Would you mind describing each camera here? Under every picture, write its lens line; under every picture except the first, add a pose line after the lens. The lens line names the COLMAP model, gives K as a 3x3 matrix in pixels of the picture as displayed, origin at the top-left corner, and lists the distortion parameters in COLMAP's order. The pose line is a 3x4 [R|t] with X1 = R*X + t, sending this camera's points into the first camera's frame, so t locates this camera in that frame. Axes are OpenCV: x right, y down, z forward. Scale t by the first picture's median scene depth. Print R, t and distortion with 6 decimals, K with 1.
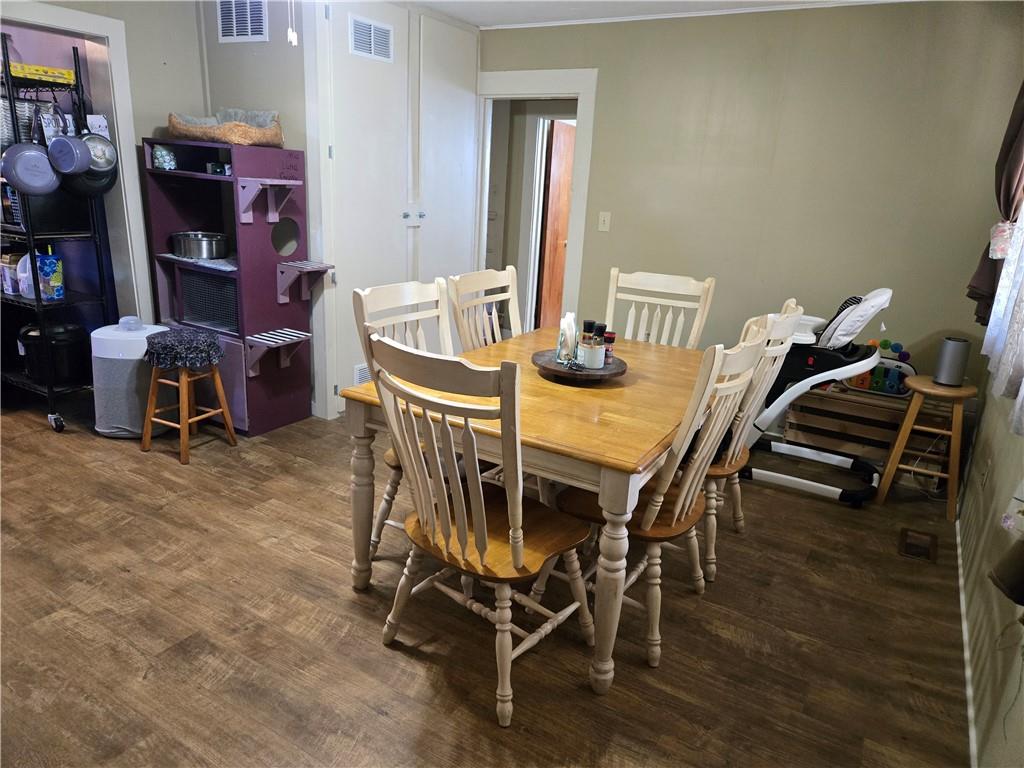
lens RADIAL K [[679.2, 0, 512.0], [0, 679.2, 384.0], [0, 0, 1]] dist [0.085400, -0.064942]
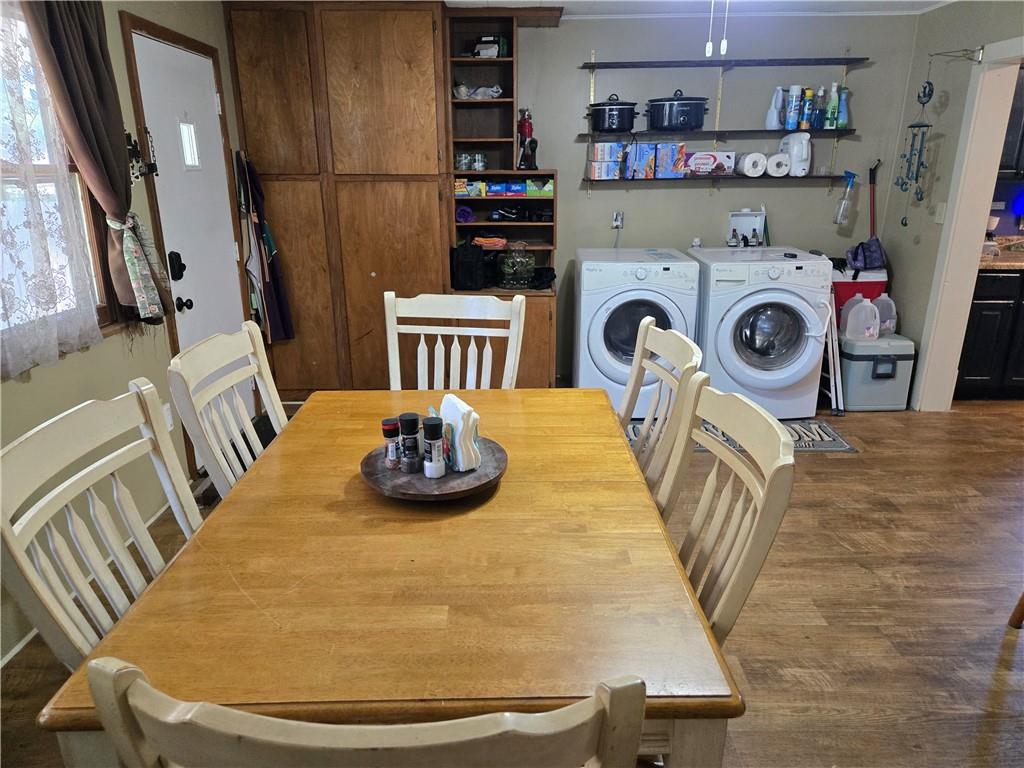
lens RADIAL K [[680.3, 0, 514.8], [0, 680.3, 390.4], [0, 0, 1]] dist [0.081023, -0.067247]
pose [[-0.861372, 0.109091, -0.496123, 0.362589], [-0.186723, 0.840294, 0.508960, -0.454319], [0.472412, 0.531042, -0.703436, 1.506967]]
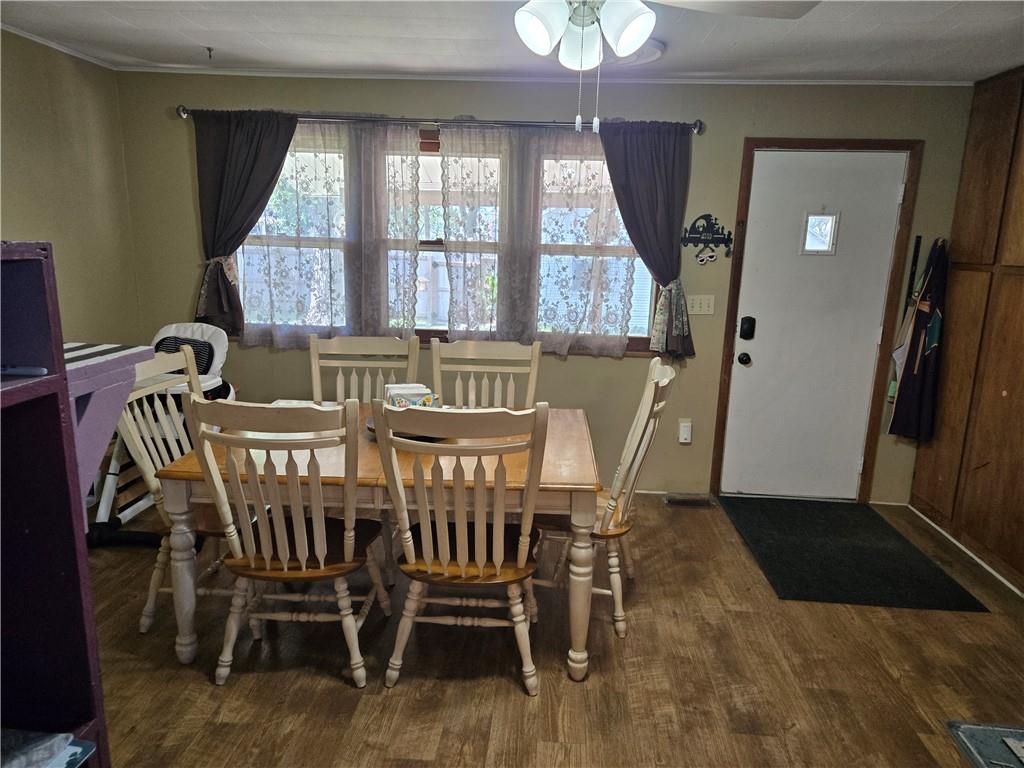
lens RADIAL K [[680.3, 0, 514.8], [0, 680.3, 390.4], [0, 0, 1]] dist [0.081023, -0.067247]
pose [[-0.448497, -0.257569, 0.855867, -0.900859], [0.209228, 0.900714, 0.380706, -0.462676], [-0.868950, 0.349817, -0.350077, 1.252903]]
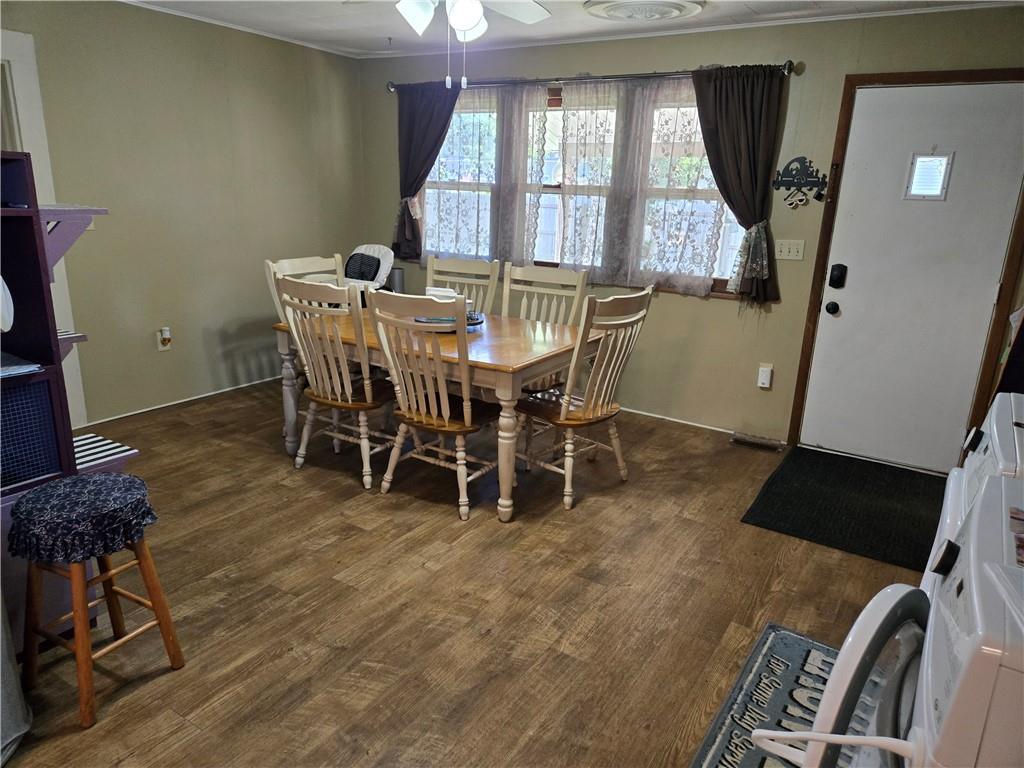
lens RADIAL K [[679.2, 0, 512.0], [0, 679.2, 384.0], [0, 0, 1]] dist [0.085400, -0.064942]
pose [[0.033098, -0.326818, 0.944508, -1.305366], [0.254910, 0.916532, 0.308205, -0.318013], [-0.966398, 0.230563, 0.113644, 0.768502]]
